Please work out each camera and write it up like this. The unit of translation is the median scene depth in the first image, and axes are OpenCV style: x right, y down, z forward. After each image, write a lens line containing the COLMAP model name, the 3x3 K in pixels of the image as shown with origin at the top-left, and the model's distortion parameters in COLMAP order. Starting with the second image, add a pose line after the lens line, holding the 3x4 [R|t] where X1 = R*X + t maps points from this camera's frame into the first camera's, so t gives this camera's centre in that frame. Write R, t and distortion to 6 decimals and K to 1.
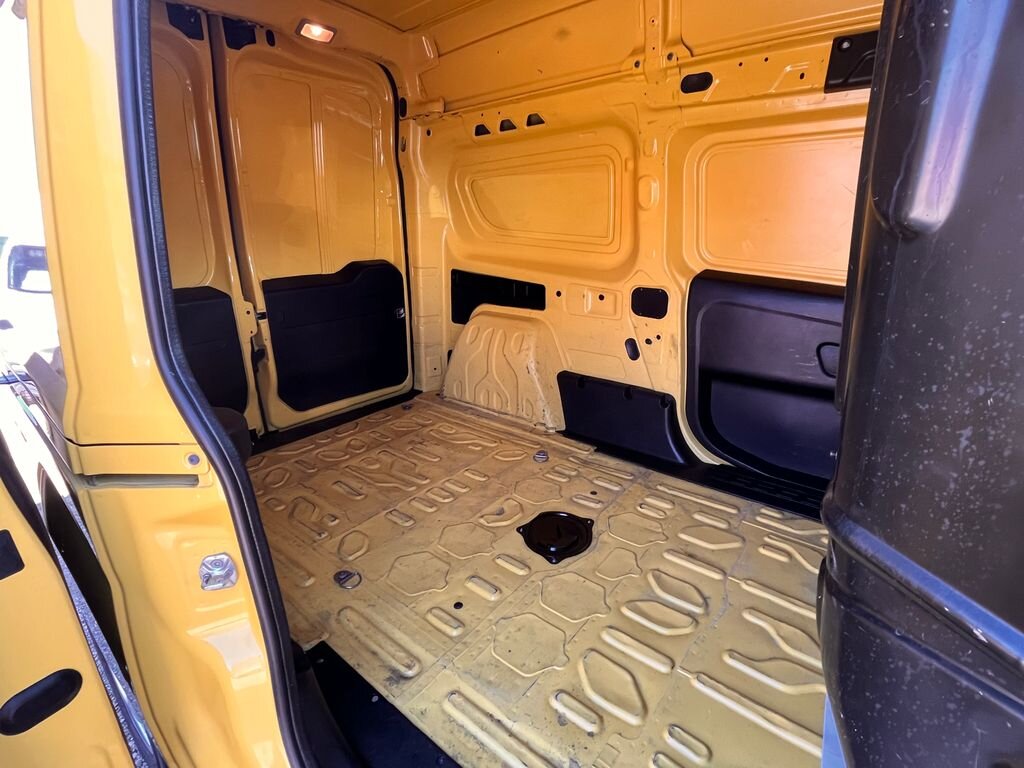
lens RADIAL K [[489.7, 0, 512.8], [0, 489.7, 380.3], [0, 0, 1]] dist [-0.000686, 0.000041]
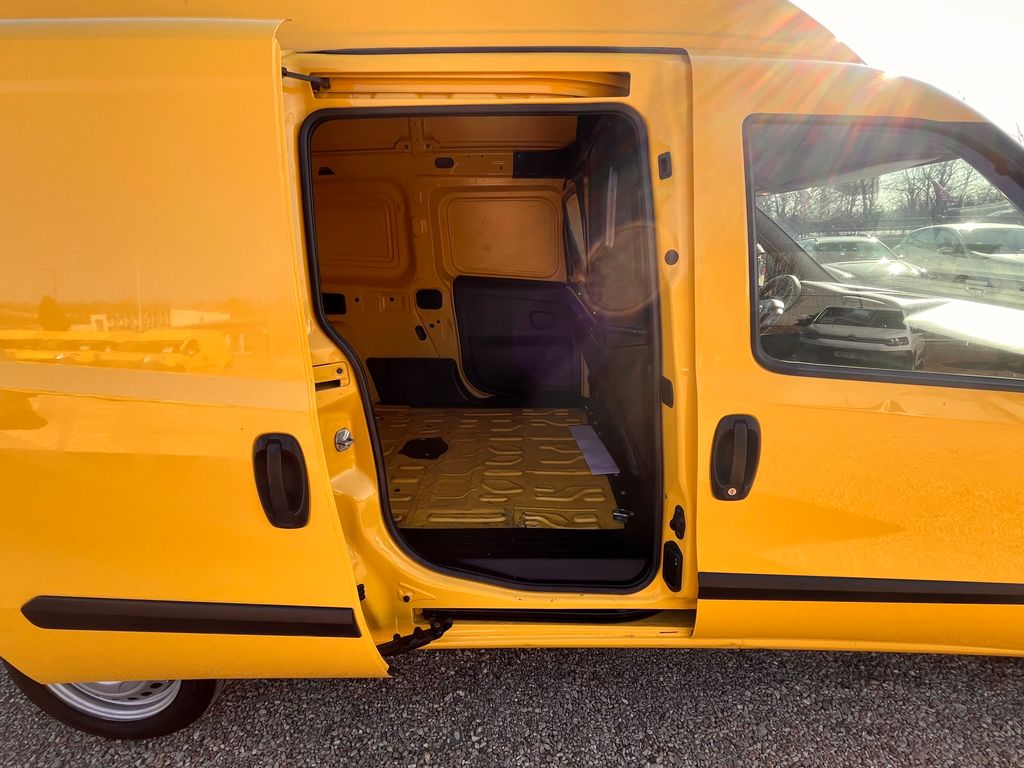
lens RADIAL K [[489.7, 0, 512.8], [0, 489.7, 380.3], [0, 0, 1]] dist [-0.000686, 0.000041]
pose [[0.786356, -0.168535, 0.594340, -0.458963], [0.195788, 0.980462, 0.018984, 0.107472], [-0.585927, 0.101437, 0.803990, -0.328960]]
